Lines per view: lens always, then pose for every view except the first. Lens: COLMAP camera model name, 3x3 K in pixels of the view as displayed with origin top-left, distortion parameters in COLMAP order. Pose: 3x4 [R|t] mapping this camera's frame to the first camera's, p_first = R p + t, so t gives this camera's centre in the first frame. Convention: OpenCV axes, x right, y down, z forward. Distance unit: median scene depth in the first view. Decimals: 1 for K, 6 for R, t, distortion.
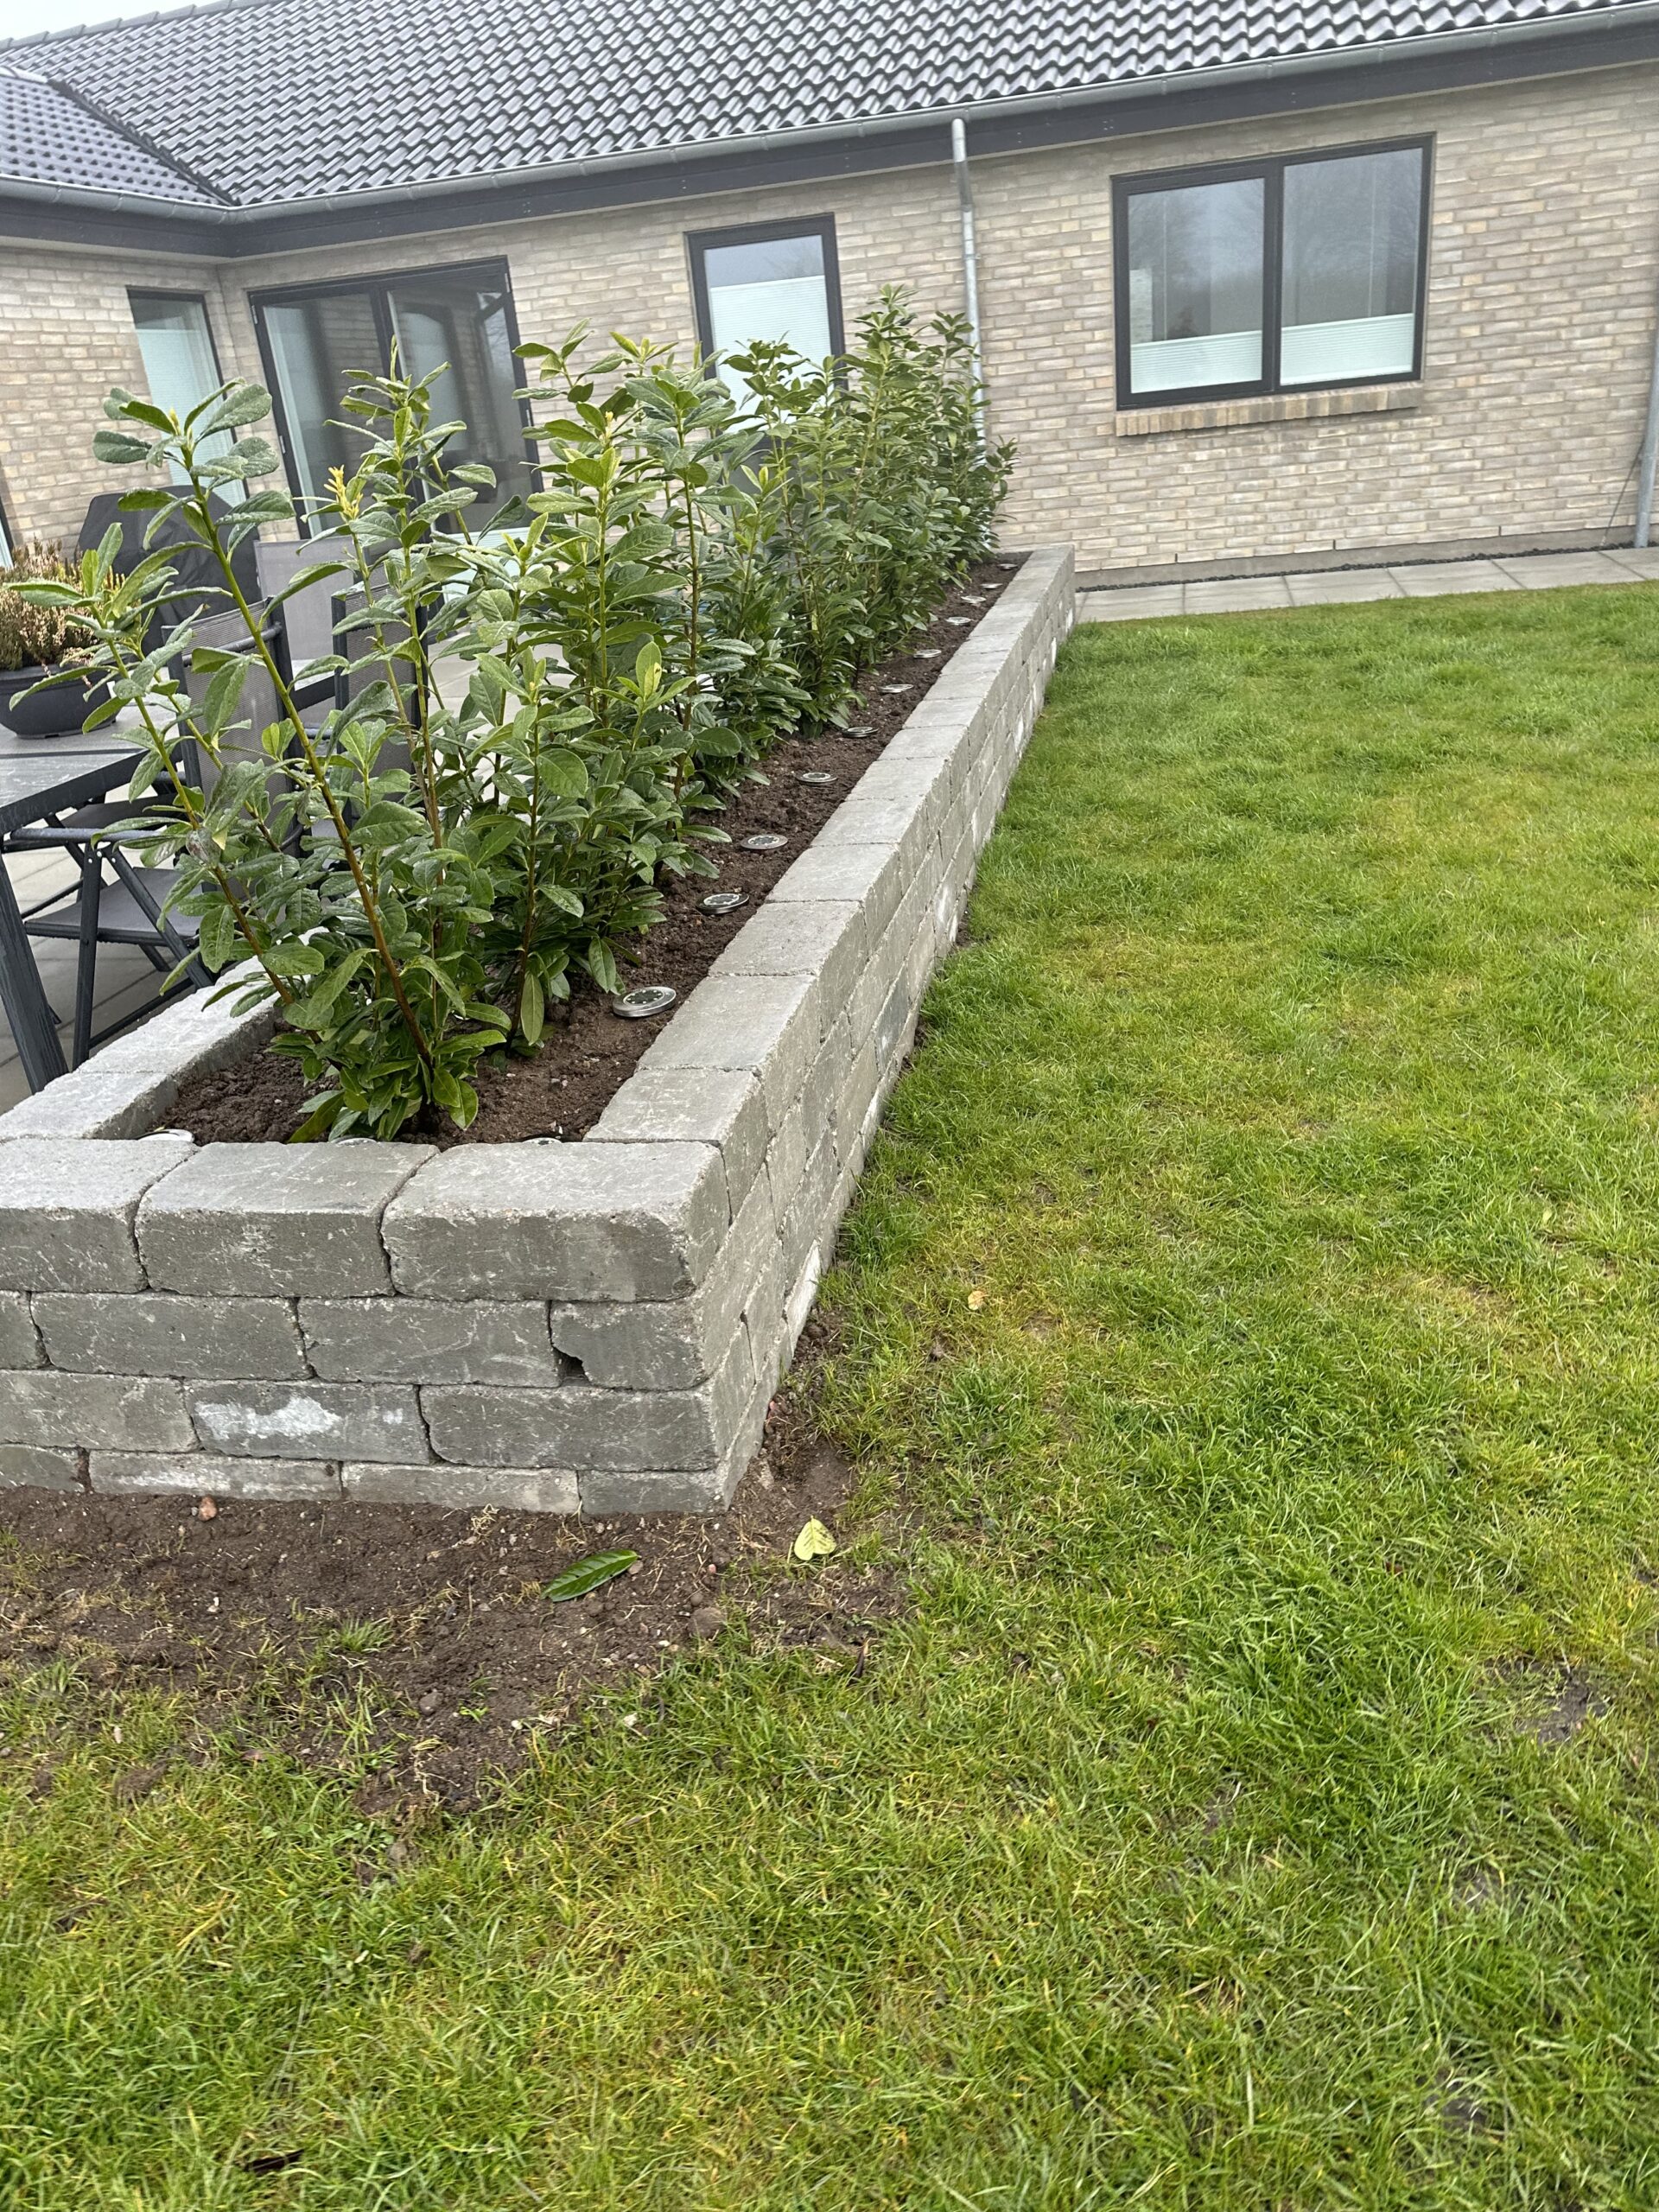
lens RADIAL K [[1569.7, 0, 829.5], [0, 1569.7, 1106.0], [0, 0, 1]] dist [0.069292, 0.000262]
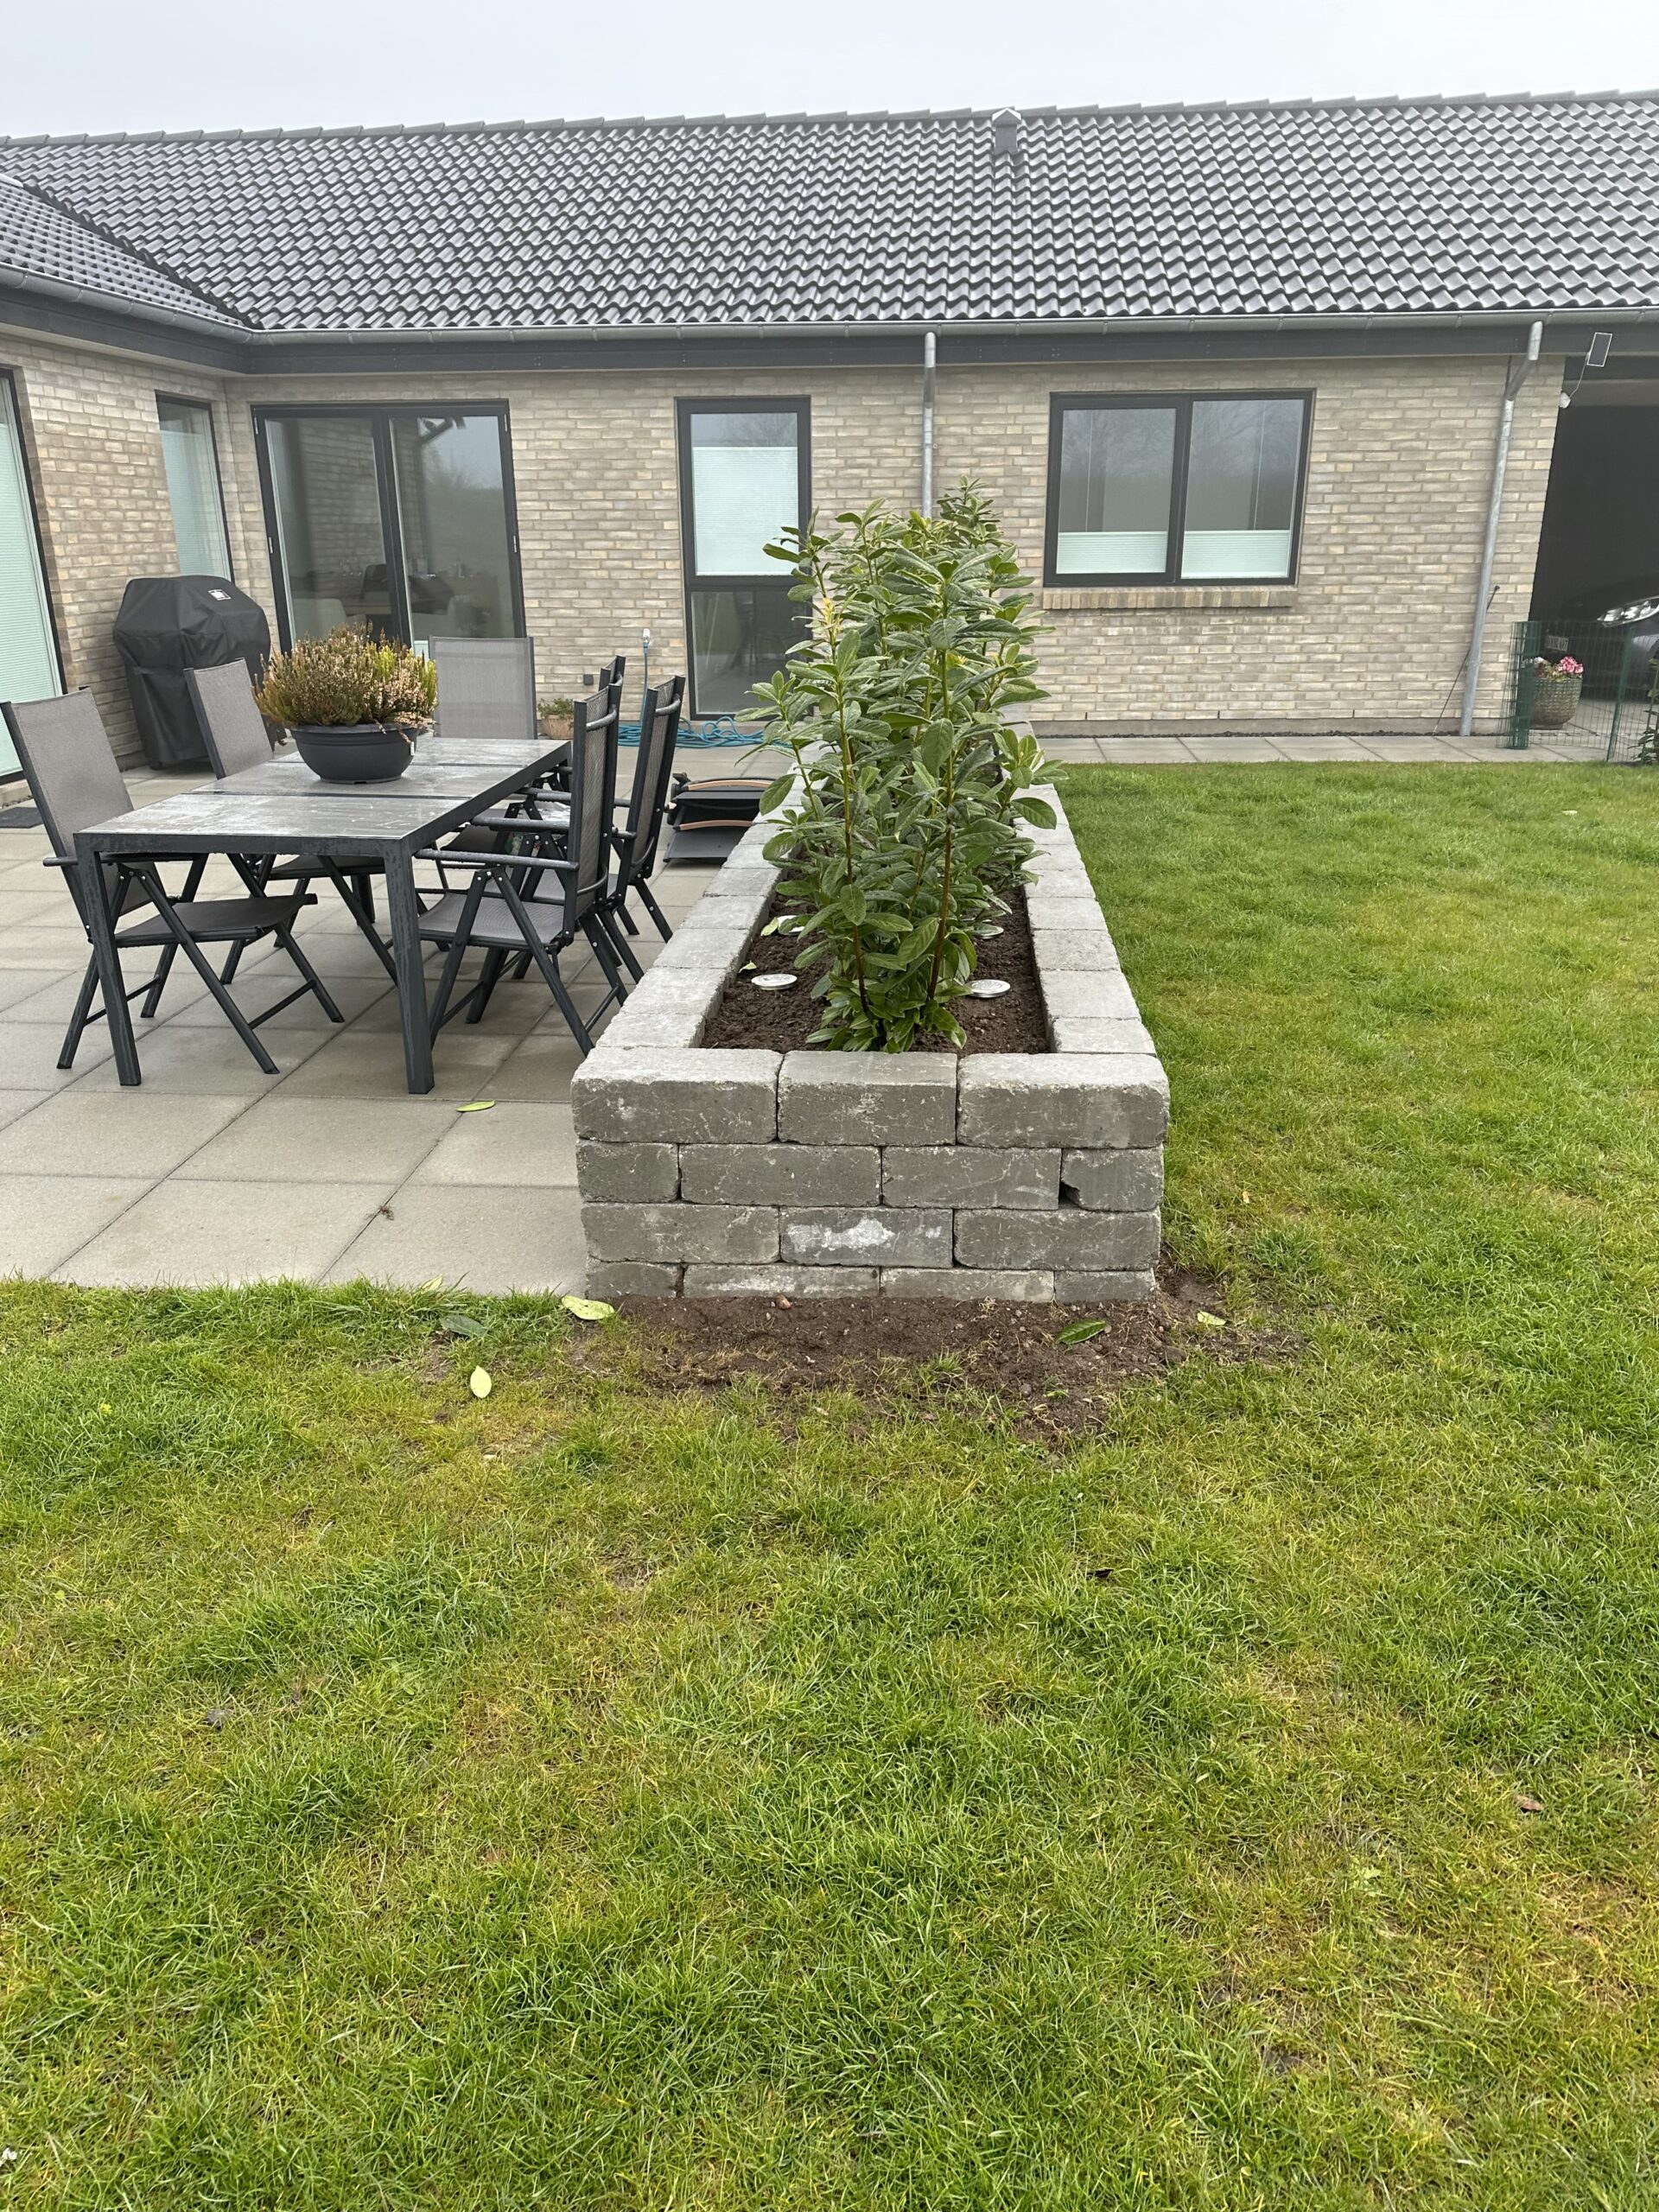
lens RADIAL K [[1579.2, 0, 828.4], [0, 1579.2, 1158.0], [0, 0, 1]] dist [0.091180, -0.001767]
pose [[0.987799, 0.031881, 0.152435, -0.152326], [-0.023415, 0.998099, -0.057015, 0.053995], [-0.153963, 0.052750, 0.986667, -0.114213]]
